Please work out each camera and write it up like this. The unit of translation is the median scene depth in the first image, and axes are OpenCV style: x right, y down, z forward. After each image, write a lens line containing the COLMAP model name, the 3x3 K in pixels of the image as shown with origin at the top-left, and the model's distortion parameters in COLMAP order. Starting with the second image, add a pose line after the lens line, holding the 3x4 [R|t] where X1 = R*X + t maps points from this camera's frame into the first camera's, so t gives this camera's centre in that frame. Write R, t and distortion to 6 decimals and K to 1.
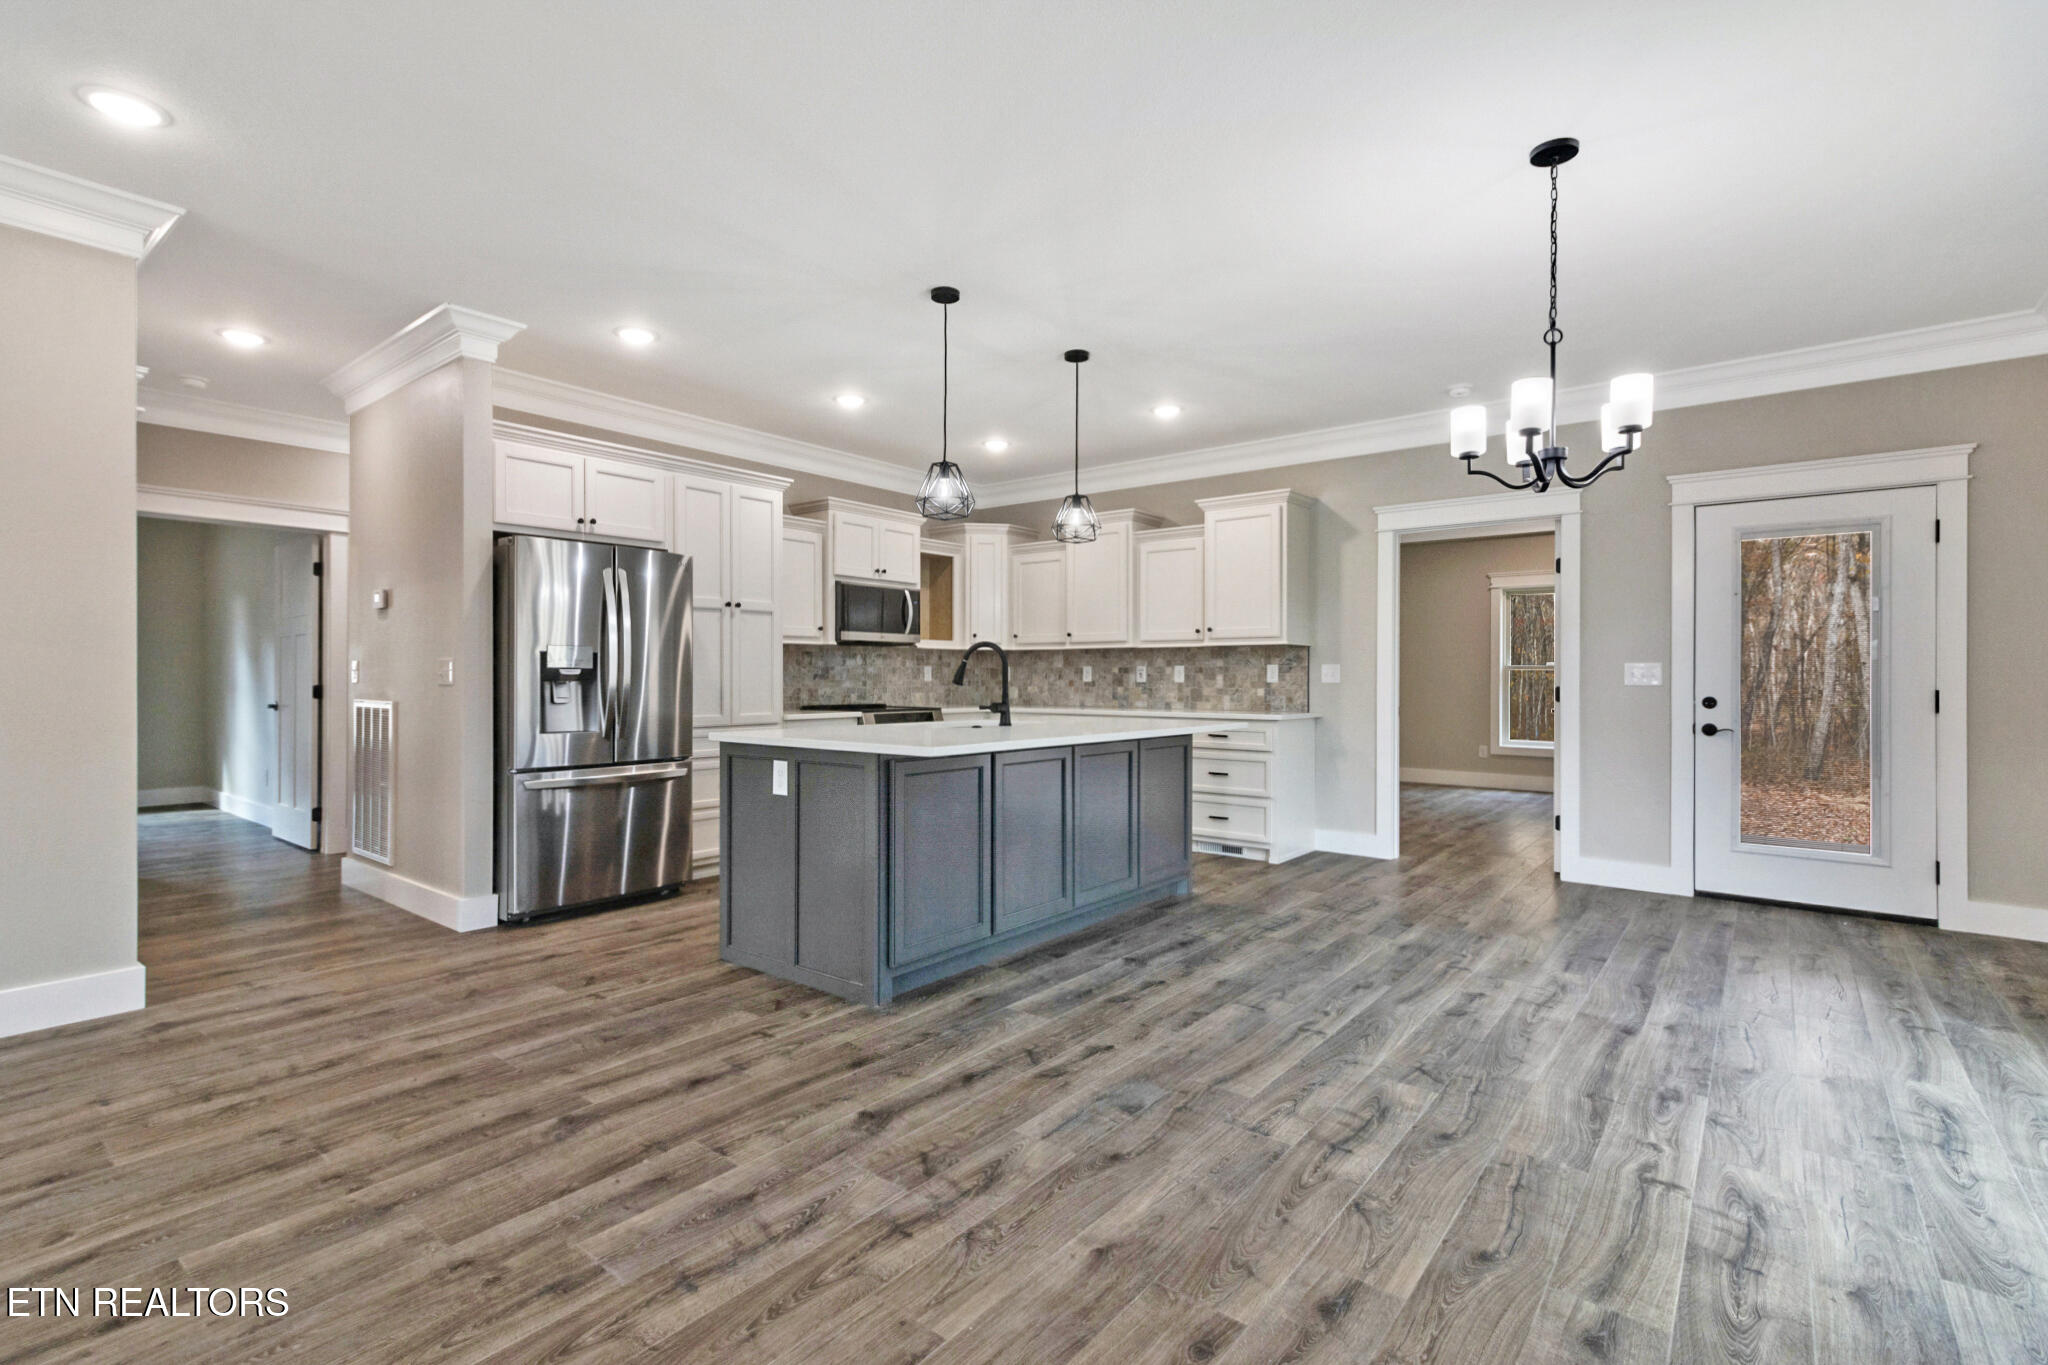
lens RADIAL K [[943.0, 0, 1013.8], [0, 943.0, 675.7], [0, 0, 1]] dist [0.003551, 0.001956]
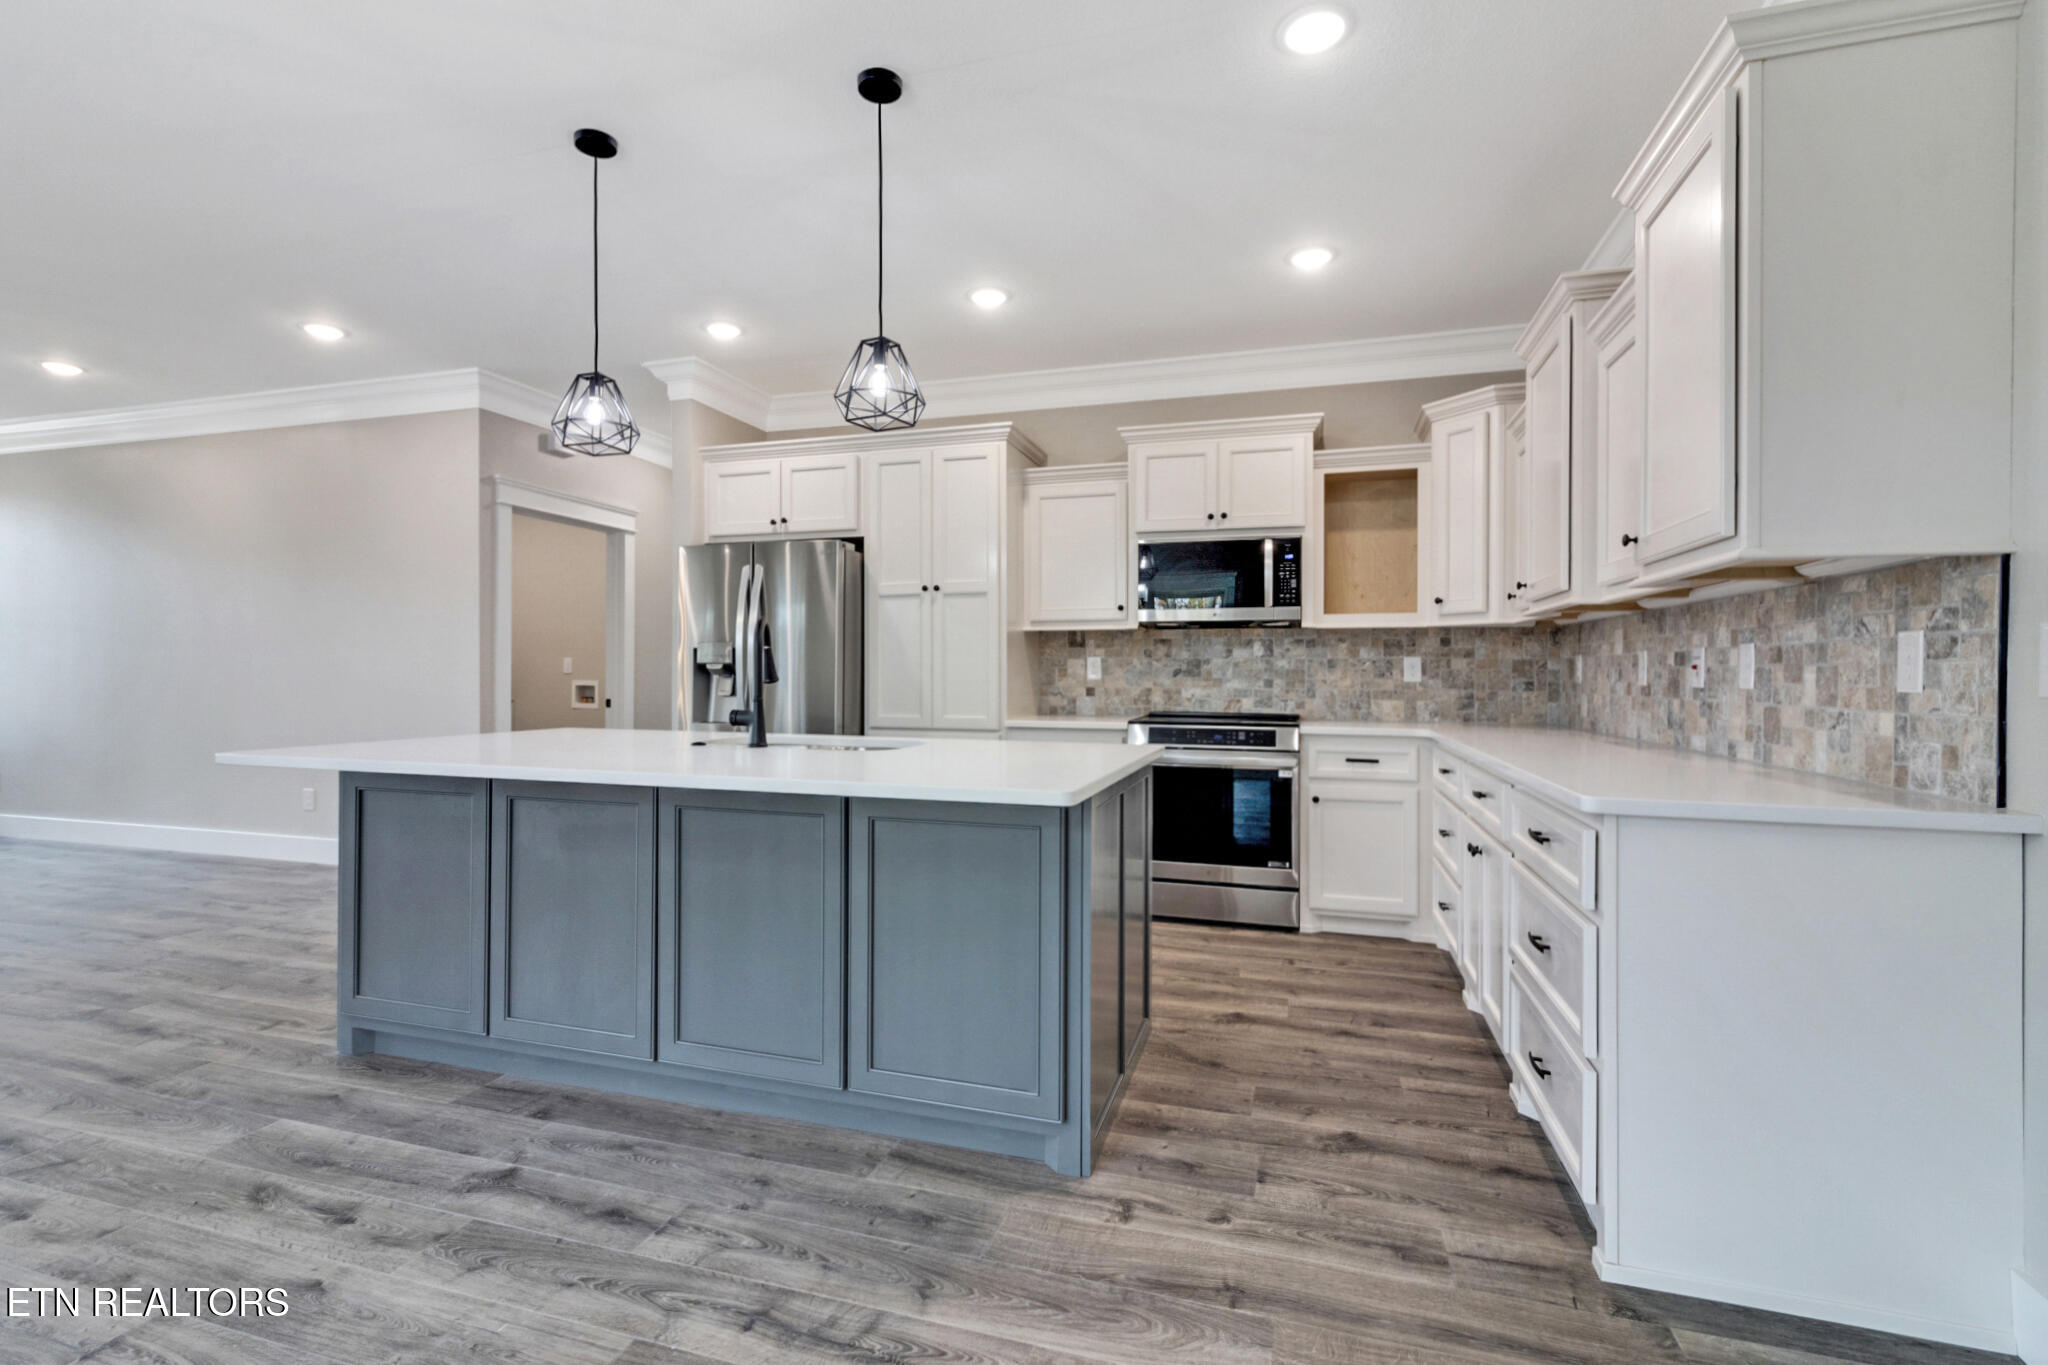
lens RADIAL K [[943.0, 0, 1002.1], [0, 943.0, 676.6], [0, 0, 1]] dist [0.003551, 0.001956]
pose [[0.361970, 0.003314, -0.932184, 0.615221], [-0.002410, 0.999994, 0.002619, 0.002939], [0.932187, 0.001299, 0.361976, 0.877438]]
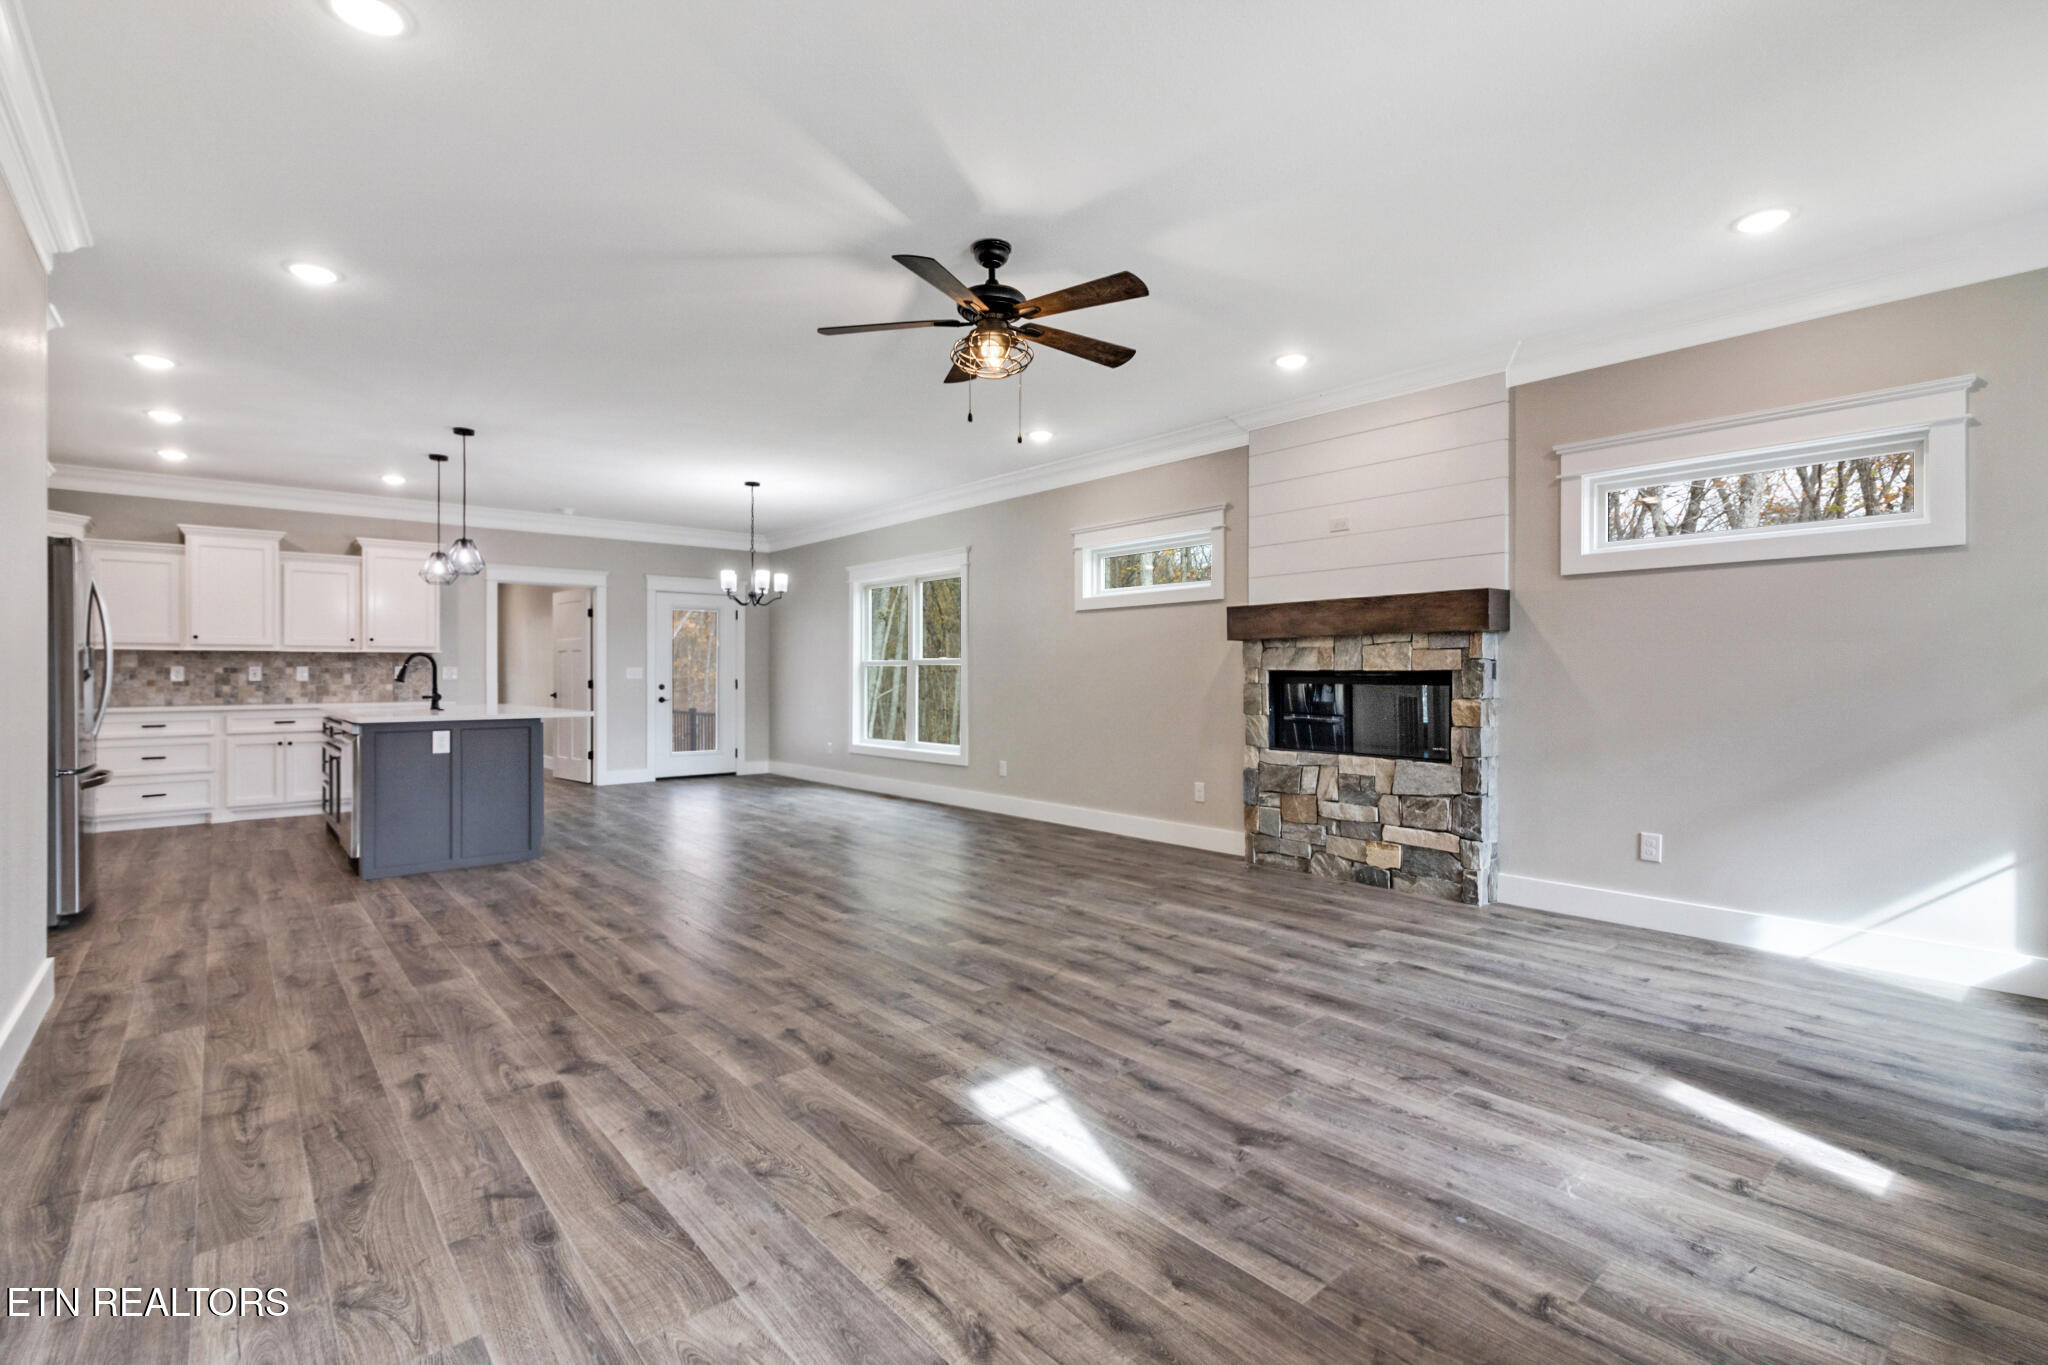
lens RADIAL K [[943.0, 0, 1017.1], [0, 943.0, 679.4], [0, 0, 1]] dist [0.003551, 0.001956]
pose [[0.187835, -0.006772, 0.982177, -1.229495], [0.001159, 0.999977, 0.006673, -0.002154], [-0.982200, -0.000115, 0.187839, -0.168901]]
